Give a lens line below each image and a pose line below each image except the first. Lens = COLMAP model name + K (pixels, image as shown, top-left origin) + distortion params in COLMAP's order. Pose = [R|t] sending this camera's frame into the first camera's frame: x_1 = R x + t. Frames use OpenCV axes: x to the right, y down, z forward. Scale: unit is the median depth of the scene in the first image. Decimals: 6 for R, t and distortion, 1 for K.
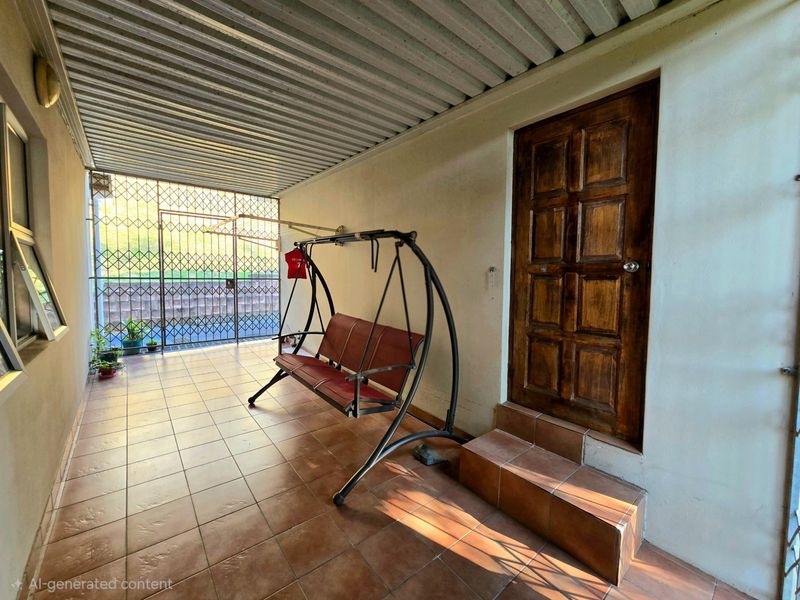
lens RADIAL K [[330.0, 0, 400.0], [0, 330.0, 300.0], [0, 0, 1]] dist [-0.001625, 0.000328]
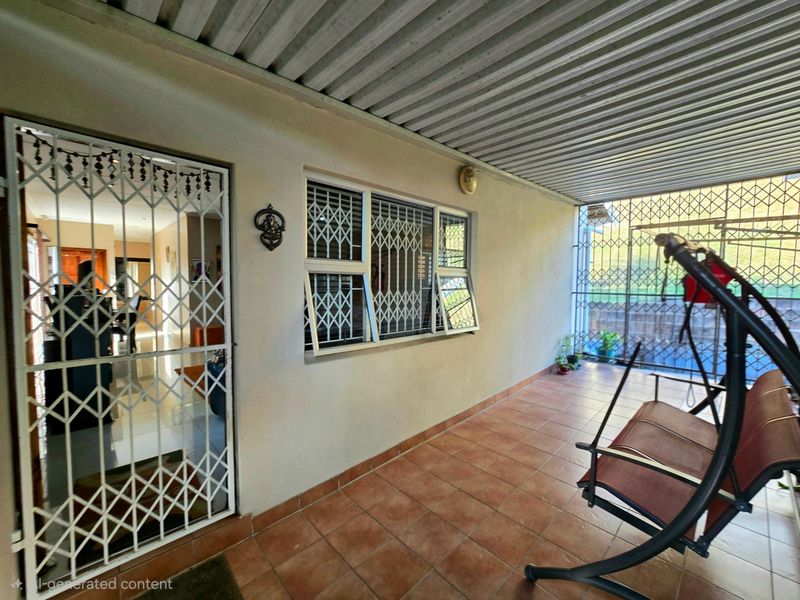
lens RADIAL K [[330.0, 0, 400.0], [0, 330.0, 300.0], [0, 0, 1]] dist [-0.001625, 0.000328]
pose [[0.084339, 0.037862, -0.995718, 0.234406], [-0.066053, 0.997292, 0.032327, -0.034280], [0.994245, 0.063044, 0.086612, 0.220806]]
